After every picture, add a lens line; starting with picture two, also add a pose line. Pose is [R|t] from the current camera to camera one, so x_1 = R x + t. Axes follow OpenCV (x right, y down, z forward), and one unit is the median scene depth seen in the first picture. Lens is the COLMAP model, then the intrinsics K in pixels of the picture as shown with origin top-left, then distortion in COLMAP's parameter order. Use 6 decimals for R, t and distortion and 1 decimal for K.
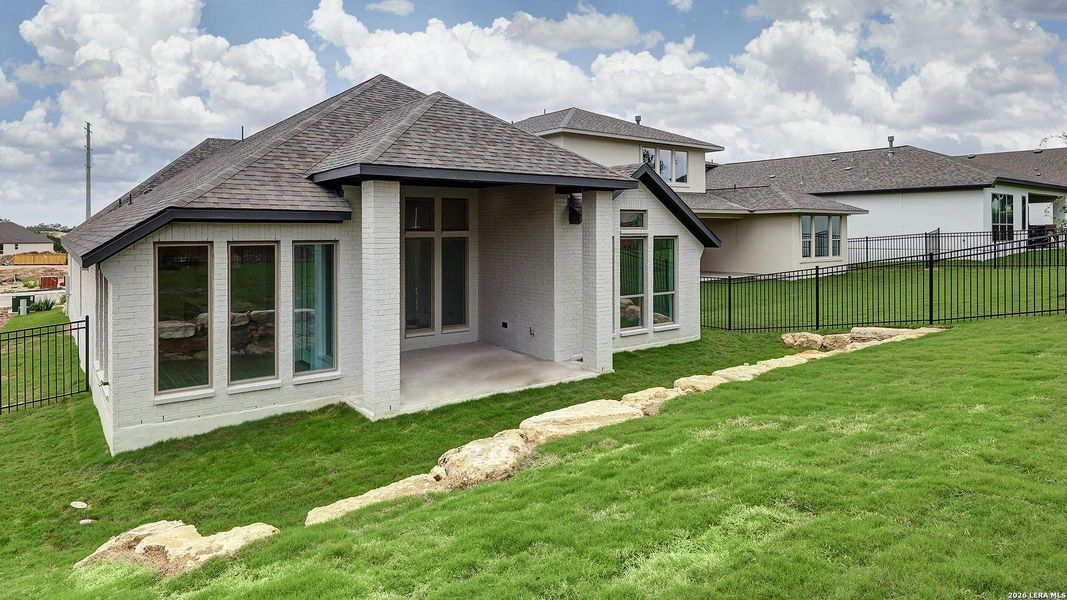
lens RADIAL K [[658.4, 0, 537.6], [0, 658.4, 247.9], [0, 0, 1]] dist [0.000038, -0.000880]
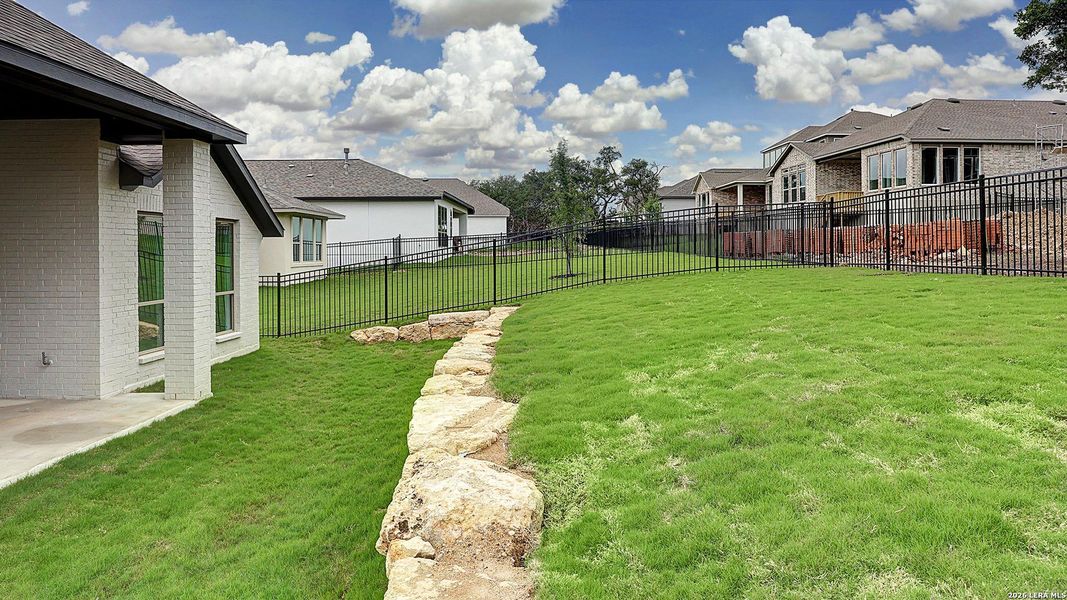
lens RADIAL K [[658.4, 0, 537.6], [0, 658.4, 247.9], [0, 0, 1]] dist [0.000038, -0.000880]
pose [[0.617023, 0.008081, 0.786903, -0.121406], [0.019369, 0.999488, -0.025452, 0.026485], [-0.786706, 0.030945, 0.616551, 0.138545]]
